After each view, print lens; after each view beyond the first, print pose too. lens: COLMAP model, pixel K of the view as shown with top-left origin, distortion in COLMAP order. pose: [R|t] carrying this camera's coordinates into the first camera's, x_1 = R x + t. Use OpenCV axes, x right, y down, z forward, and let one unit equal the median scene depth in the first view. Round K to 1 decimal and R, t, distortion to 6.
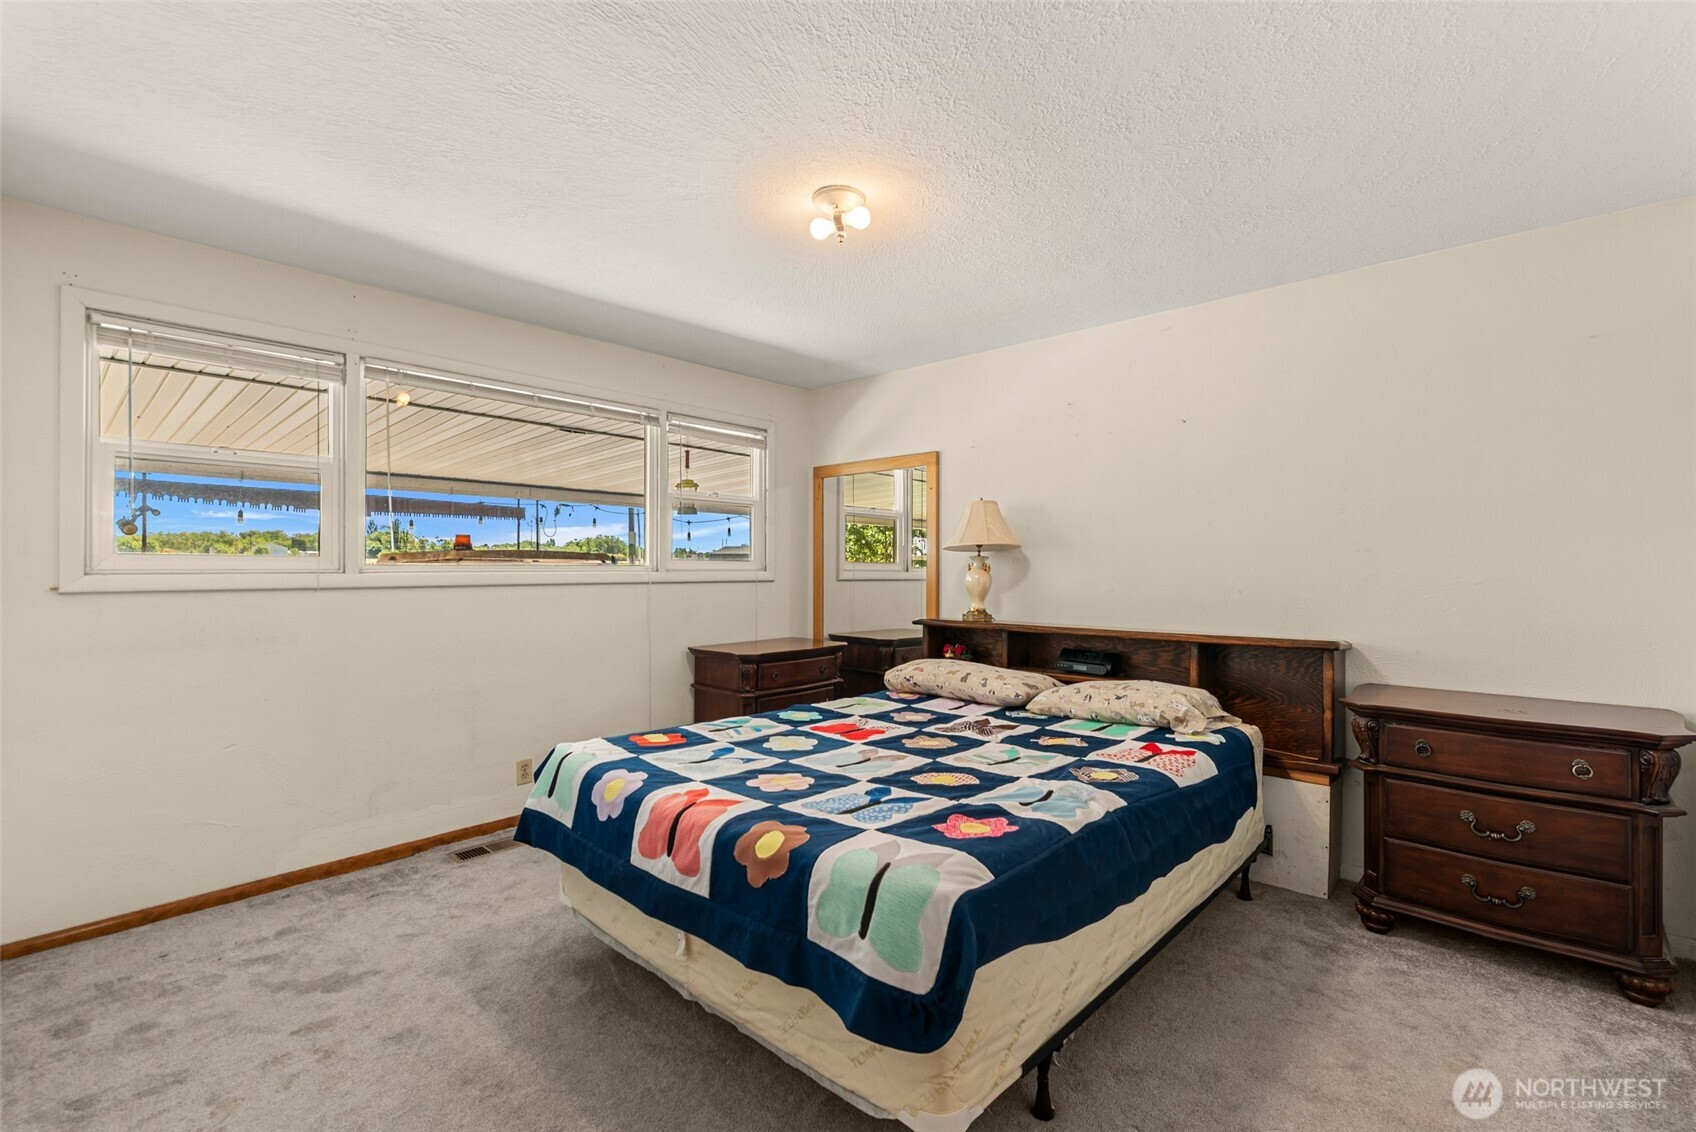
lens RADIAL K [[746.1, 0, 859.3], [0, 746.1, 566.0], [0, 0, 1]] dist [0.000767, -0.000502]
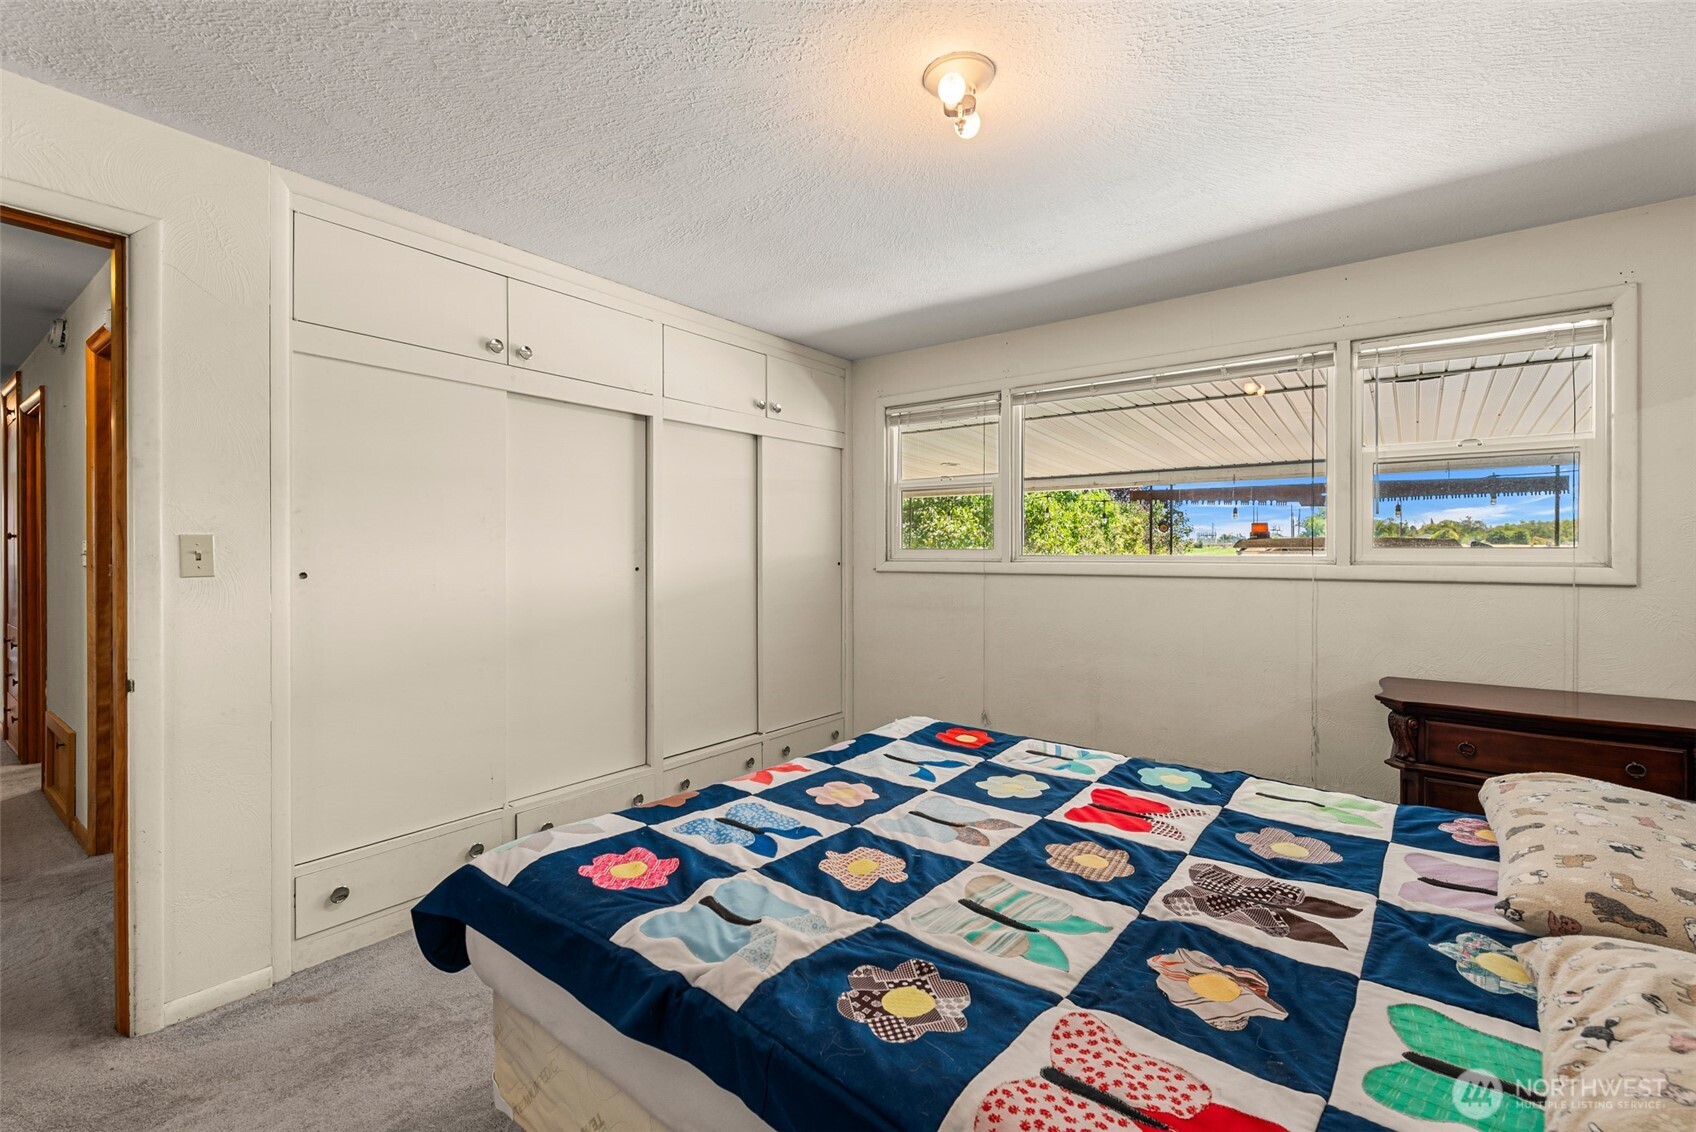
lens RADIAL K [[736.0, 0, 860.4], [0, 736.0, 564.4], [0, 0, 1]] dist [-0.000541, -0.000224]
pose [[0.084399, 0.007307, -0.996405, 0.562196], [0.002572, 0.999968, 0.007551, 0.002997], [0.996429, -0.003201, 0.084378, 0.676051]]
